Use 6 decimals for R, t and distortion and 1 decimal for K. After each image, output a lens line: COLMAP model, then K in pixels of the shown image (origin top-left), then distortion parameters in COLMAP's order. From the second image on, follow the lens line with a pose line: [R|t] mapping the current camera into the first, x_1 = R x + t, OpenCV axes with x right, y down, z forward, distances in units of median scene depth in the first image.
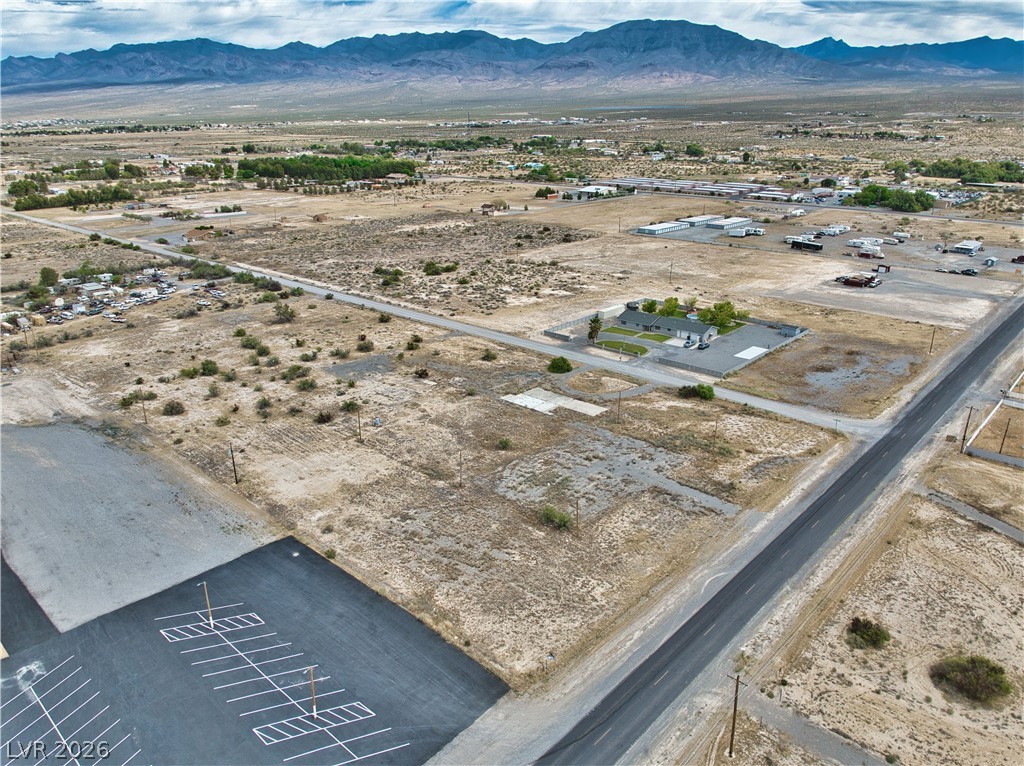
lens RADIAL K [[747.3, 0, 512.0], [0, 747.3, 383.0], [0, 0, 1]] dist [-0.020629, -0.027965]
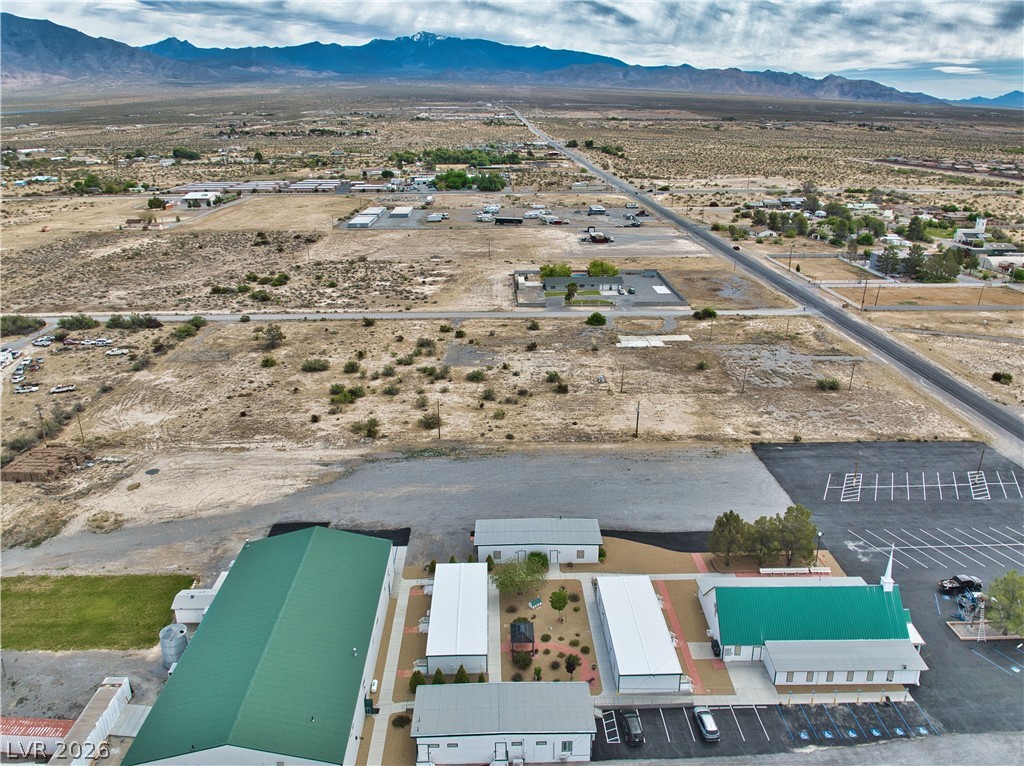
lens RADIAL K [[755.4, 0, 514.0], [0, 755.4, 376.0], [0, 0, 1]] dist [-0.032434, -0.013209]
pose [[0.722392, -0.226767, 0.653243, -0.987008], [0.234685, 0.969028, 0.076862, -0.070139], [-0.650440, 0.097782, 0.753237, 0.198682]]
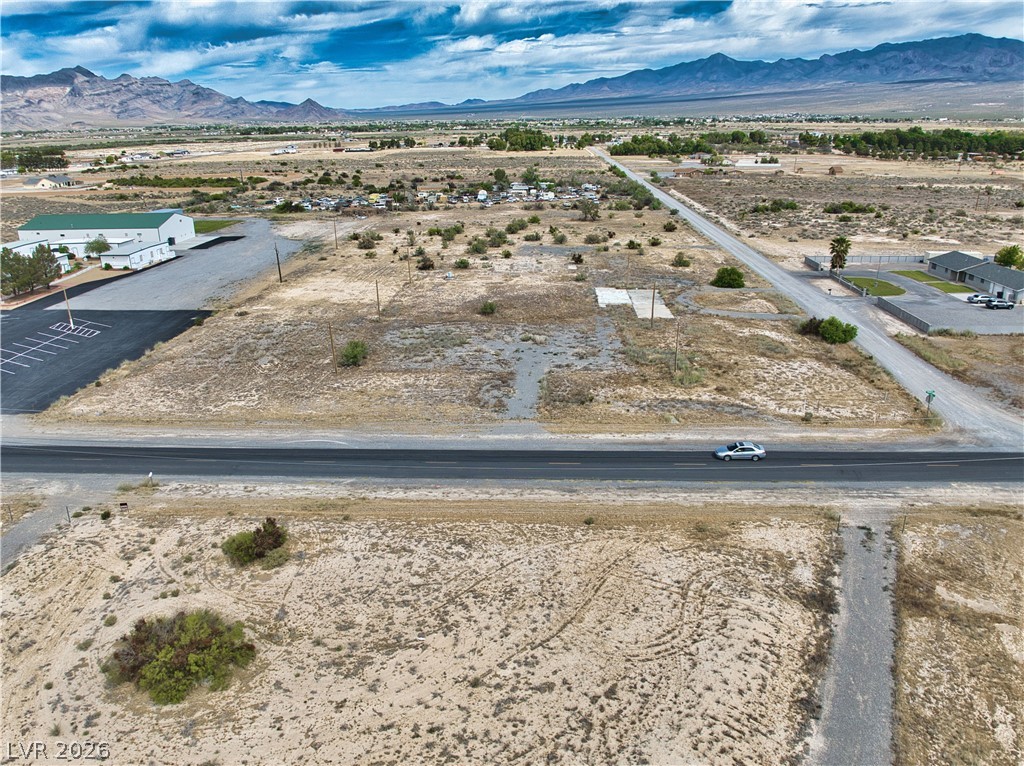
lens RADIAL K [[751.1, 0, 513.6], [0, 751.1, 382.8], [0, 0, 1]] dist [-0.035188, -0.003328]
pose [[0.638844, 0.252241, -0.726810, 0.570290], [-0.251148, 0.961344, 0.112885, 0.052337], [0.727189, 0.110421, 0.677498, 0.406810]]
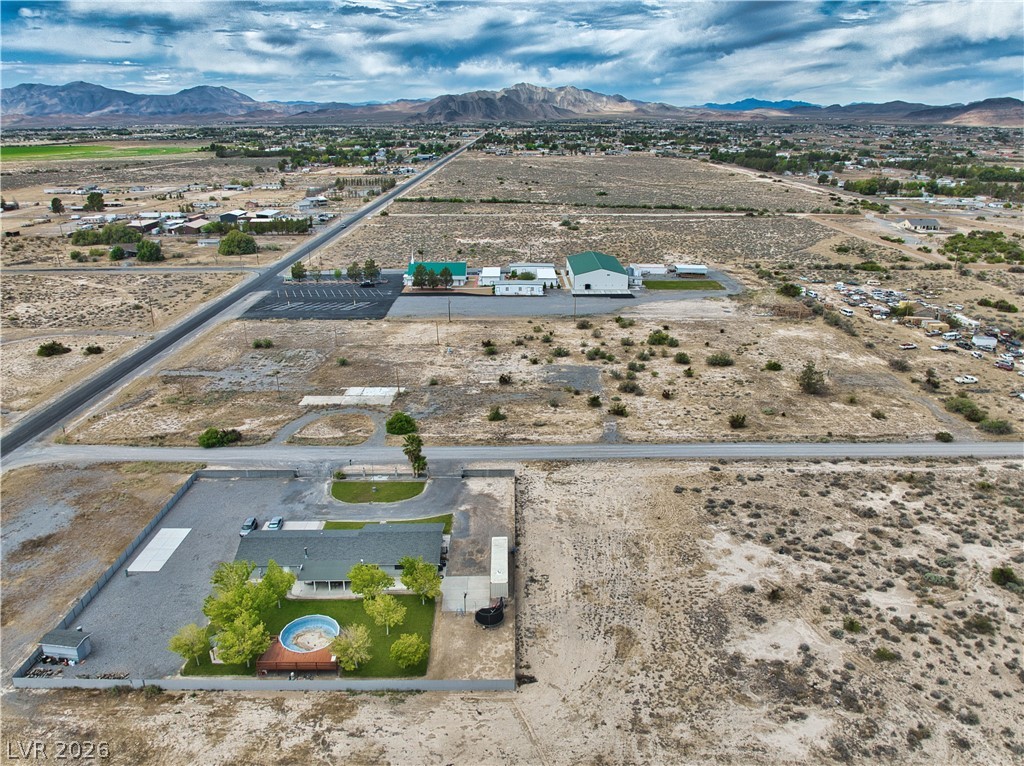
lens RADIAL K [[755.1, 0, 518.7], [0, 755.1, 383.9], [0, 0, 1]] dist [-0.039364, -0.006233]
pose [[-0.736114, 0.230231, -0.636498, 0.556245], [-0.225780, 0.802991, 0.551570, -0.624168], [0.638090, 0.549727, -0.539112, 1.732221]]
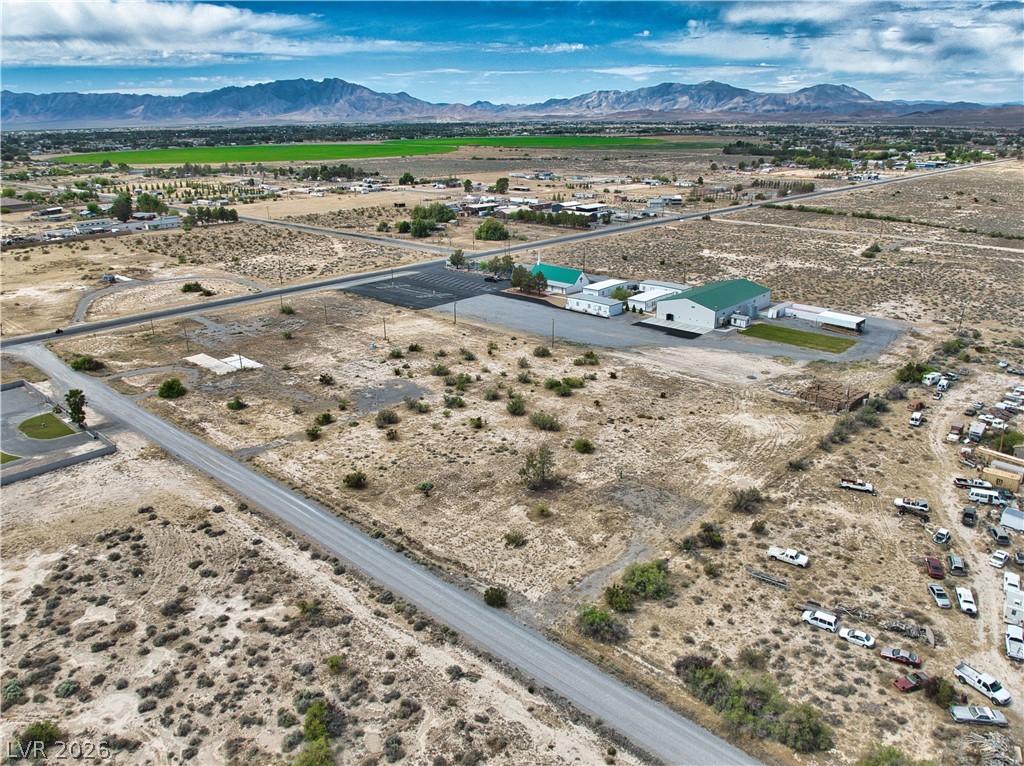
lens RADIAL K [[755.4, 0, 514.0], [0, 755.4, 376.0], [0, 0, 1]] dist [-0.032434, -0.013209]
pose [[-0.999958, 0.007144, 0.005661, -0.412623], [0.009115, 0.780753, 0.624773, -0.695156], [0.000044, 0.624799, -0.780786, 1.965300]]
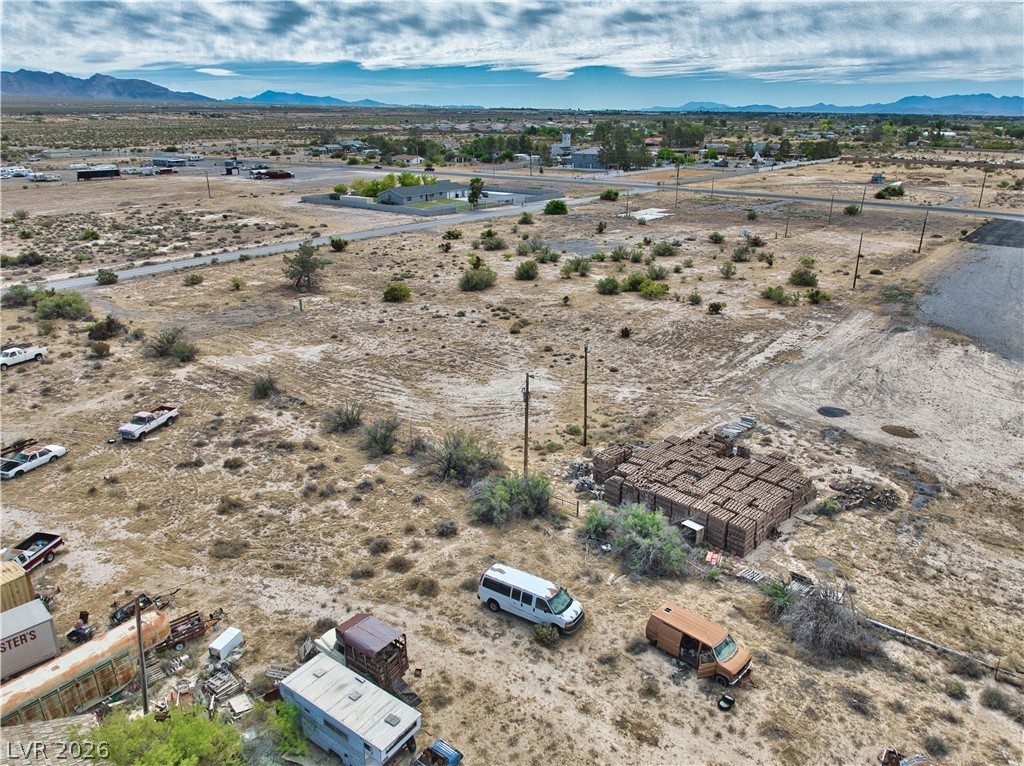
lens RADIAL K [[755.4, 0, 514.0], [0, 755.4, 376.0], [0, 0, 1]] dist [-0.032434, -0.013209]
pose [[-0.053050, -0.328148, 0.943135, -1.120712], [0.342567, 0.881172, 0.325858, -0.203655], [-0.937994, 0.340374, 0.065666, 1.227327]]
